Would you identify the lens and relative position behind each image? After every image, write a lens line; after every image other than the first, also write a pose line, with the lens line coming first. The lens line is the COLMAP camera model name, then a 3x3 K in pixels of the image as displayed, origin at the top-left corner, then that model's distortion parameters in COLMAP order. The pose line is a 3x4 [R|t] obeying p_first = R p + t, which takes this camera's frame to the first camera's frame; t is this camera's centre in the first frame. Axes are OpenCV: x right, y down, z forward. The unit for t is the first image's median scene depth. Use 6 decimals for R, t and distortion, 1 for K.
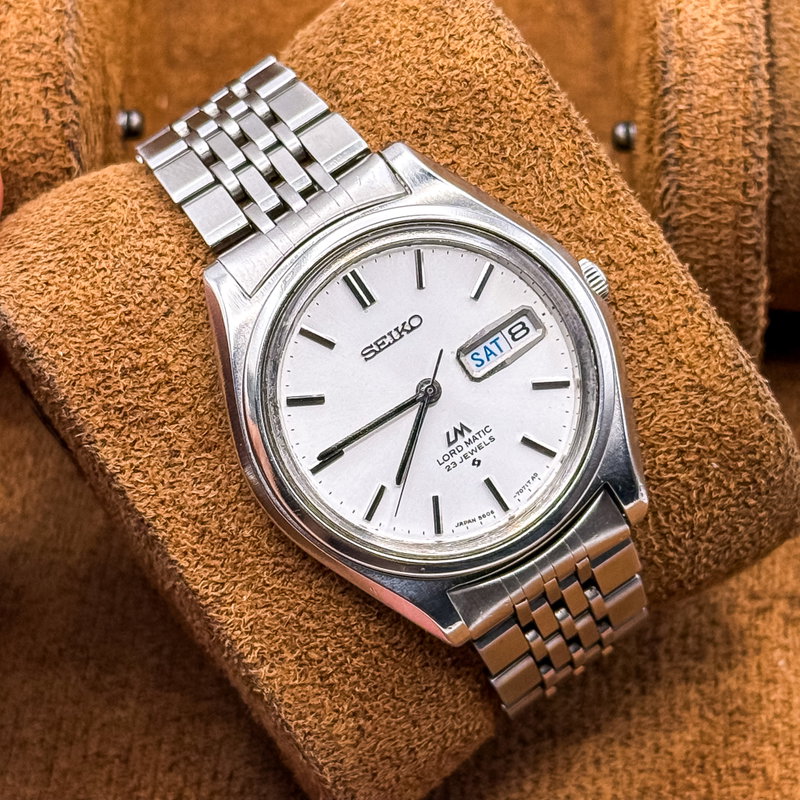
lens RADIAL K [[2763.9, 0, 400.0], [0, 2763.9, 400.0], [0, 0, 1]] dist [0.059116, -0.207334]
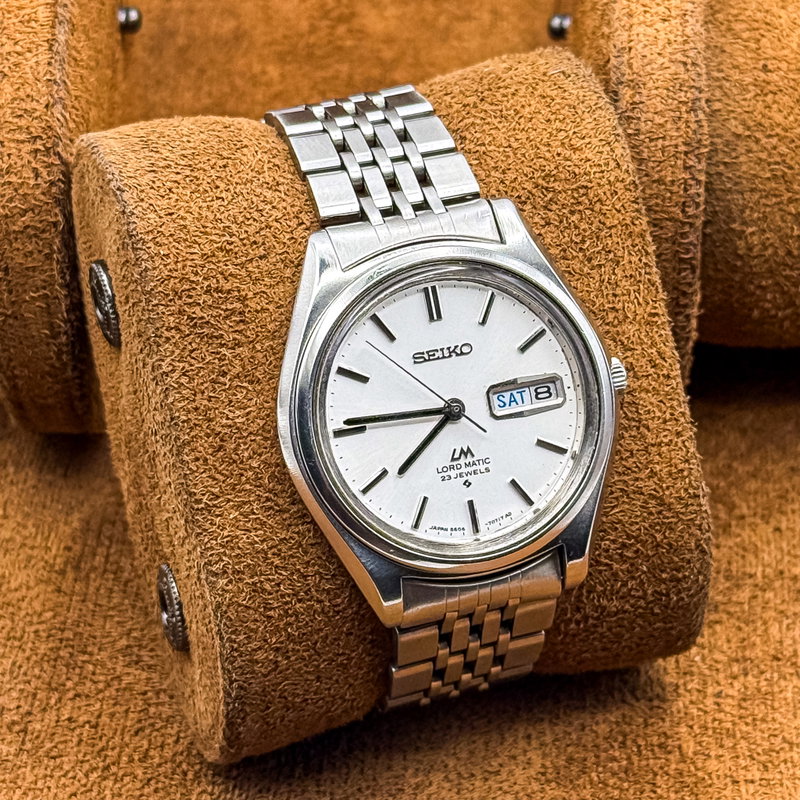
lens RADIAL K [[2763.9, 0, 400.0], [0, 2763.9, 400.0], [0, 0, 1]] dist [0.059116, -0.207334]
pose [[0.914520, 0.388212, 0.113777, -0.138163], [-0.382417, 0.921345, -0.069864, 0.079573], [-0.131949, 0.020382, 0.991047, -0.123124]]
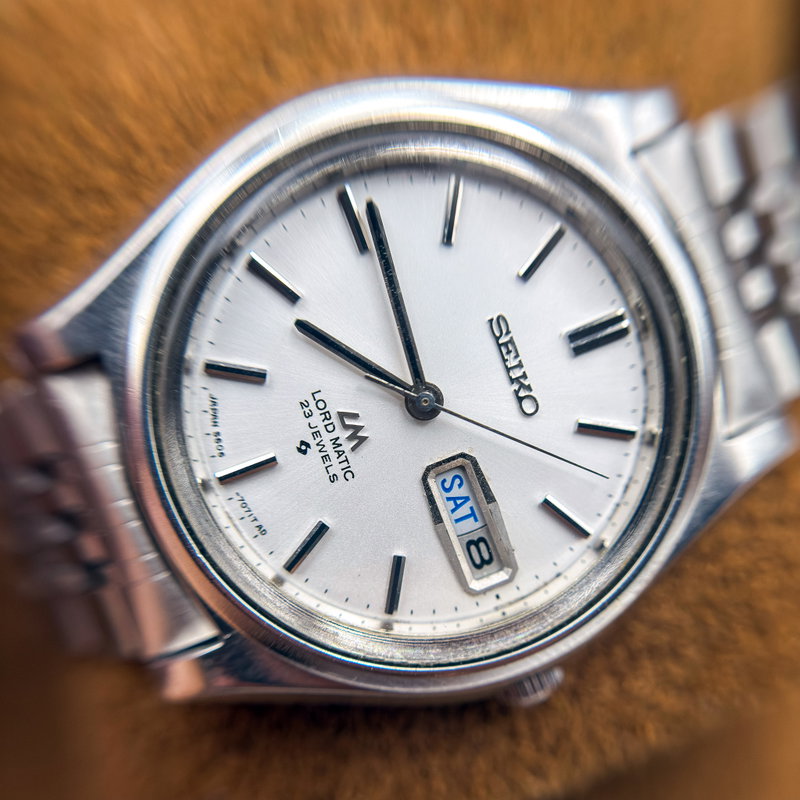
lens RADIAL K [[767.3, 0, 414.3], [0, 767.3, 436.7], [0, 0, 1]] dist [0.514715, -0.000330]
pose [[-0.211213, 0.974213, -0.079366, 0.033582], [-0.977070, -0.212670, -0.010280, -0.000951], [-0.026894, 0.075375, 0.996793, 0.798191]]
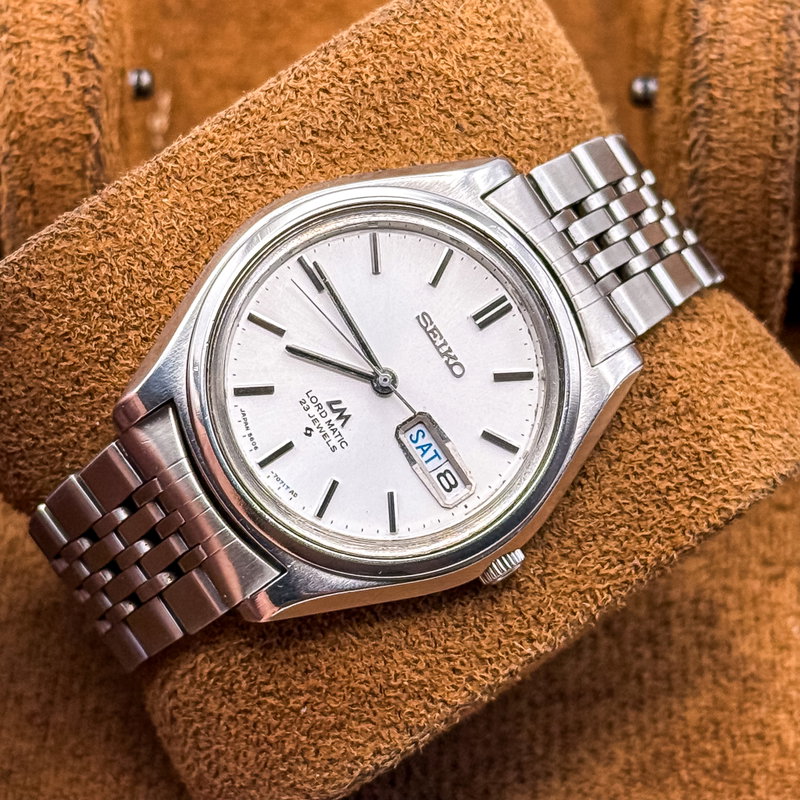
lens RADIAL K [[2763.9, 0, 400.0], [0, 2763.9, 400.0], [0, 0, 1]] dist [0.059116, -0.207334]
pose [[0.012148, 0.978942, -0.203777, 0.205323], [-0.999048, 0.003342, -0.043504, 0.031871], [-0.041907, 0.204111, 0.978050, 0.074763]]
